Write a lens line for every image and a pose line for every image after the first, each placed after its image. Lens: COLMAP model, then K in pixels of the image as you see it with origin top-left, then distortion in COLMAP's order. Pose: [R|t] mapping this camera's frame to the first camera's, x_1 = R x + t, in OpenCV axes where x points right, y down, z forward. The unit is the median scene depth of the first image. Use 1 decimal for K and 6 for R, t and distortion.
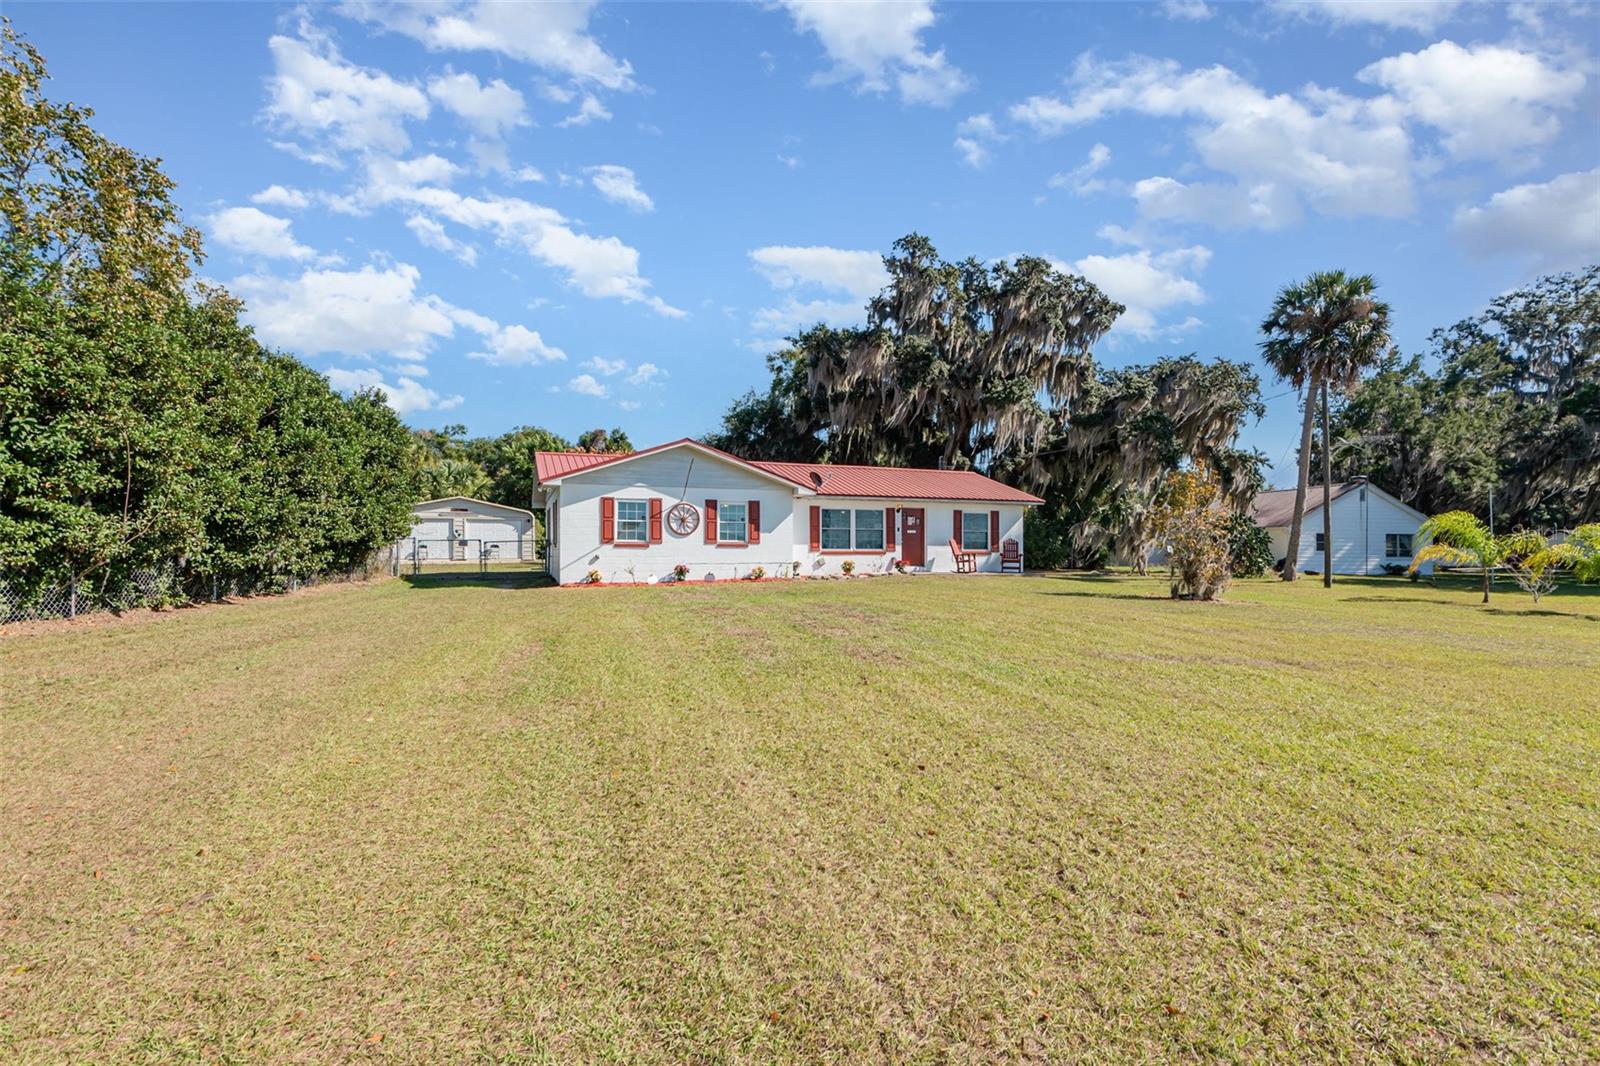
lens RADIAL K [[725.0, 0, 763.1], [0, 725.0, 544.3], [0, 0, 1]] dist [0.013889, -0.003104]
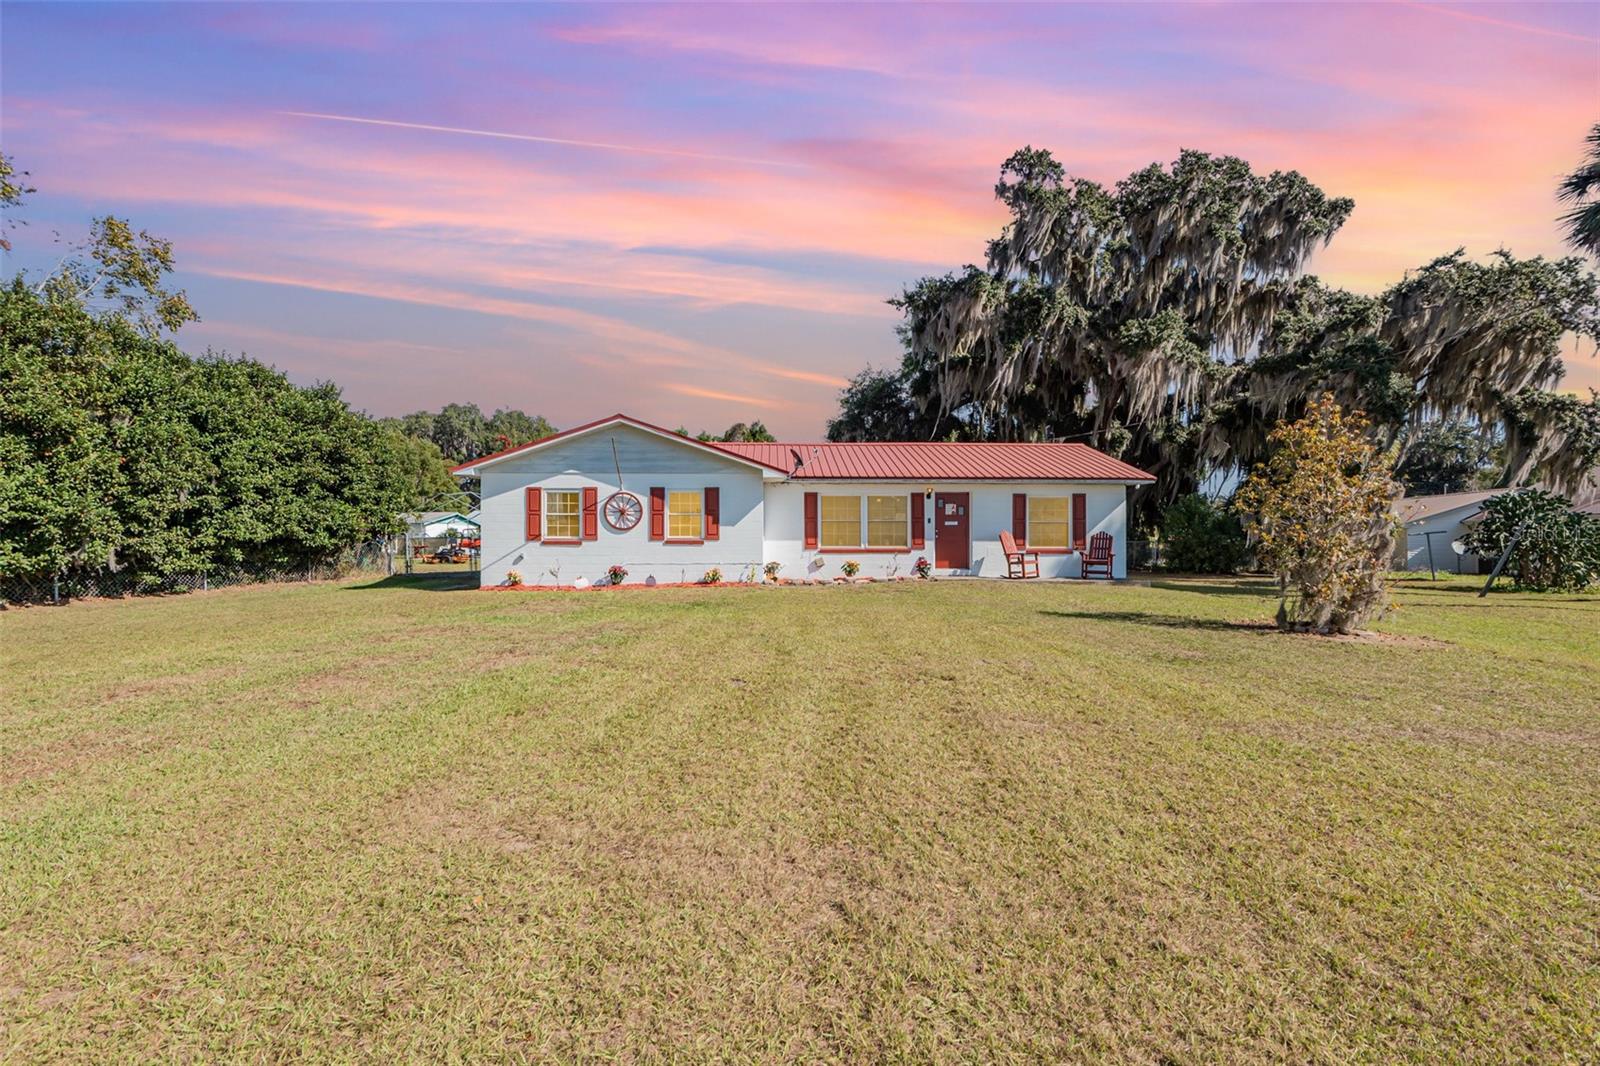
lens RADIAL K [[725.0, 0, 761.2], [0, 725.0, 541.7], [0, 0, 1]] dist [0.013889, -0.003104]
pose [[0.948849, -0.002474, -0.315722, 0.297652], [0.003349, 0.999992, 0.002231, -0.000707], [0.315714, -0.003174, 0.948849, 0.246366]]
